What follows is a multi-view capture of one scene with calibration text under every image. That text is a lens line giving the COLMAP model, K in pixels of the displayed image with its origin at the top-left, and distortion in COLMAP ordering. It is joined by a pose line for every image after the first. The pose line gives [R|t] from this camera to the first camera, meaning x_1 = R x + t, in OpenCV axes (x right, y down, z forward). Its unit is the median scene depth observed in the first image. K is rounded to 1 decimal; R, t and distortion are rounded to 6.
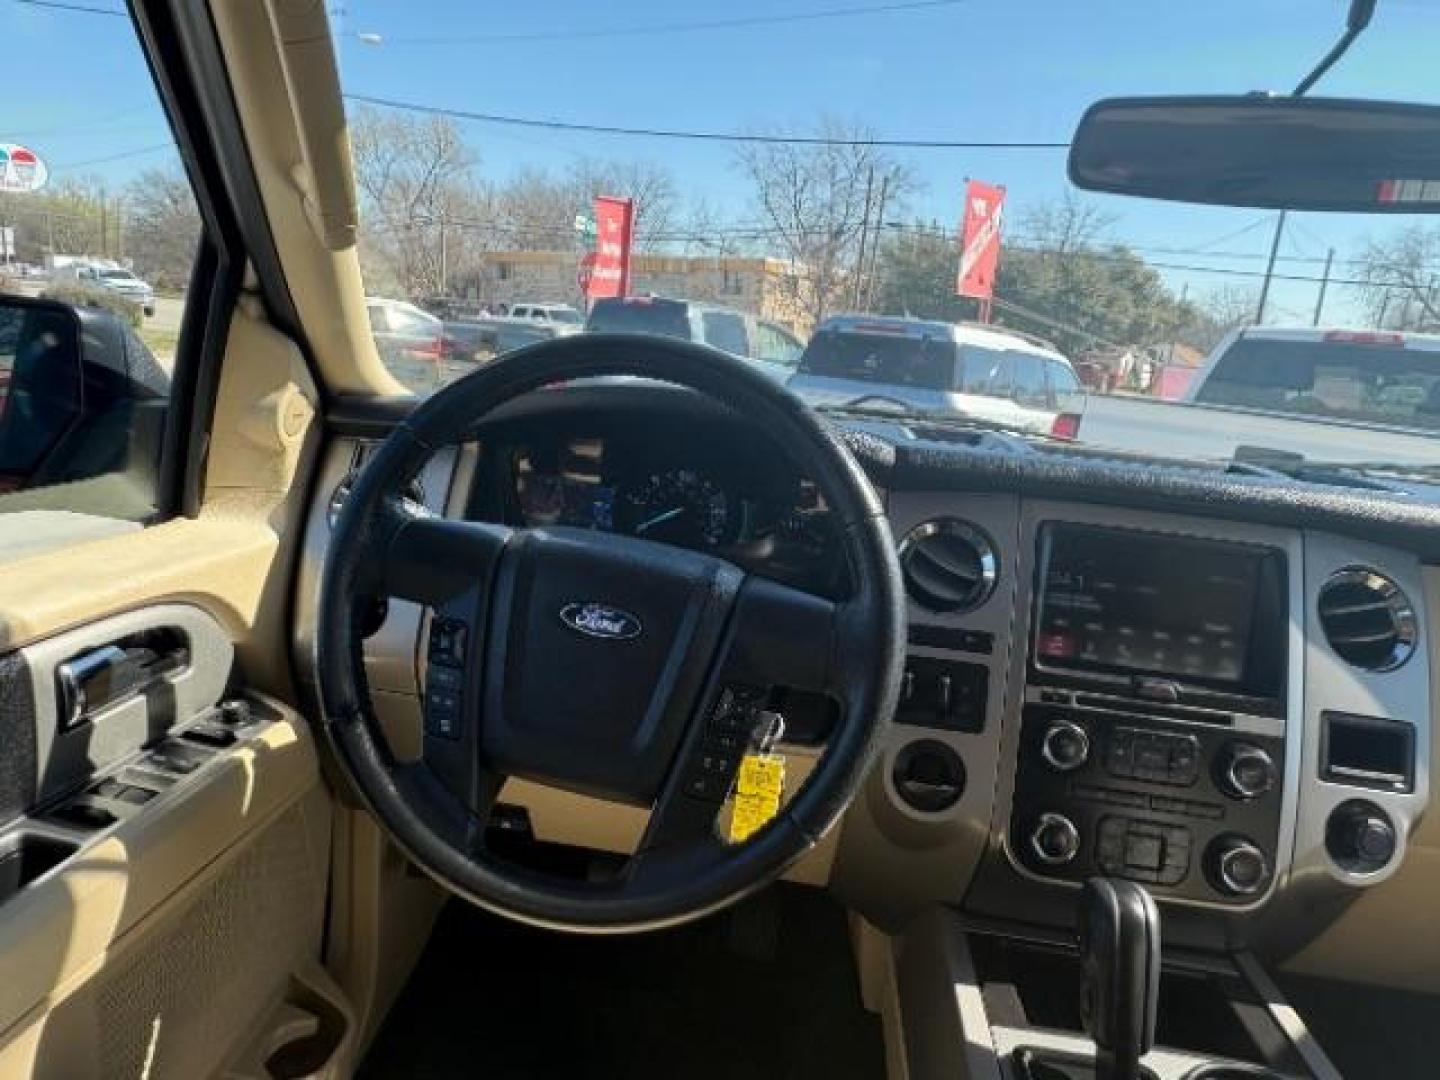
lens RADIAL K [[954.8, 0, 704.4], [0, 954.8, 544.5], [0, 0, 1]] dist [0.035564, -0.005966]
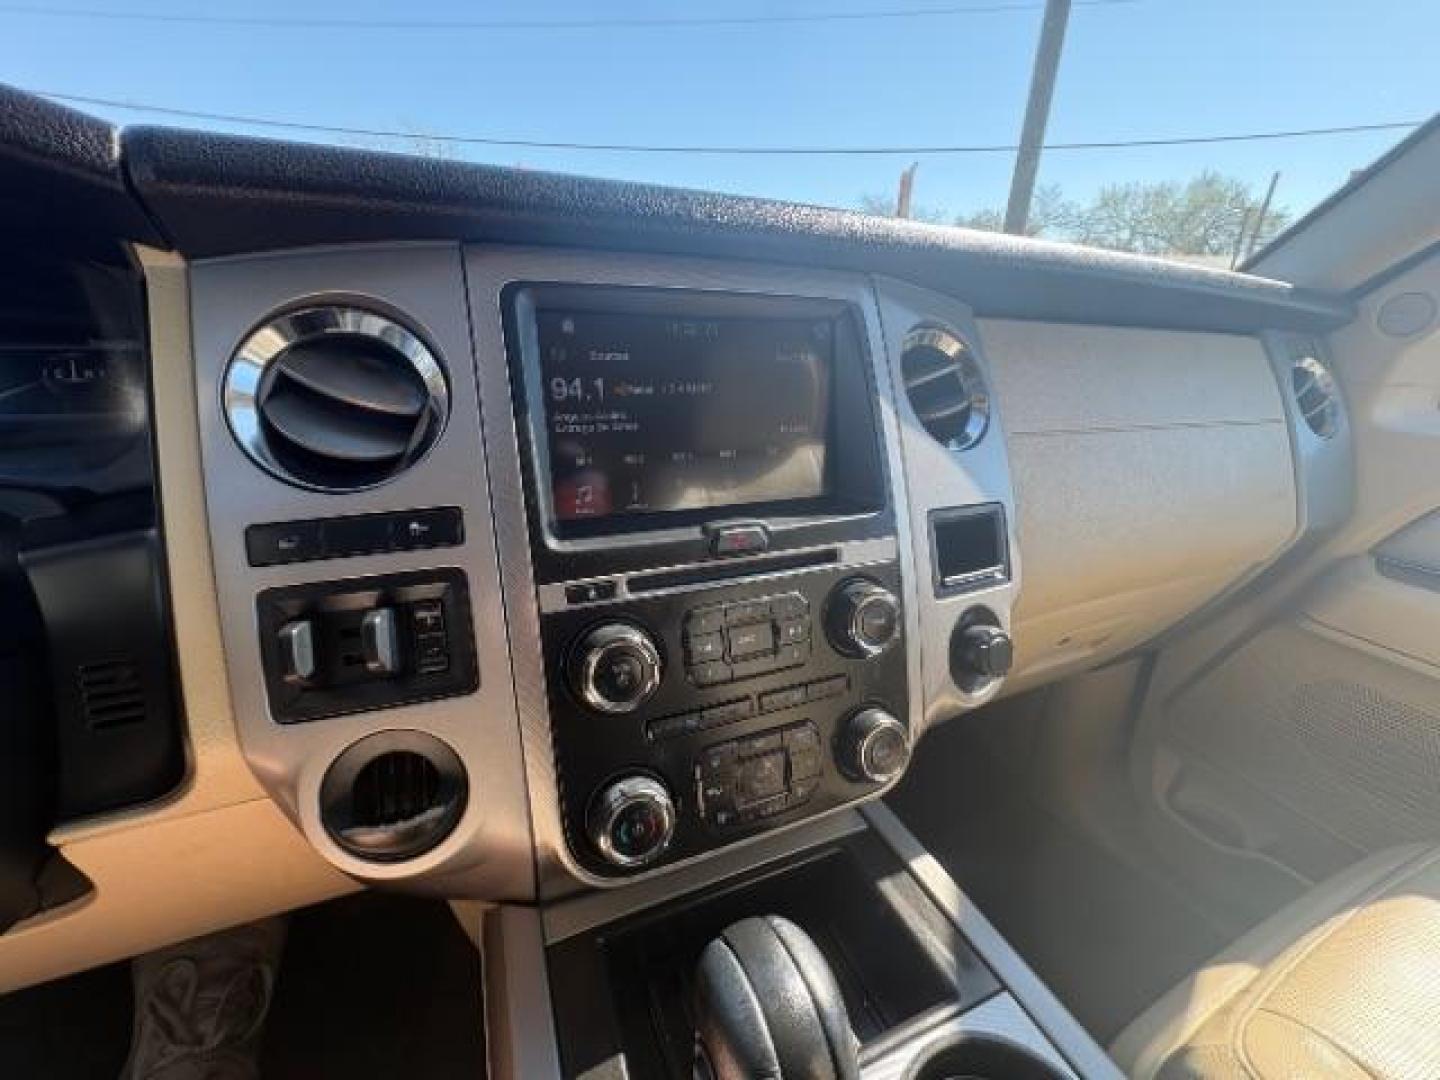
lens RADIAL K [[1112.6, 0, 764.4], [0, 1112.6, 543.8], [0, 0, 1]] dist [0.049302, -0.045429]
pose [[0.866030, -0.224030, 0.446992, 0.142985], [0.168571, 0.972484, 0.160805, 0.036732], [-0.470718, -0.063912, 0.879966, 0.321854]]
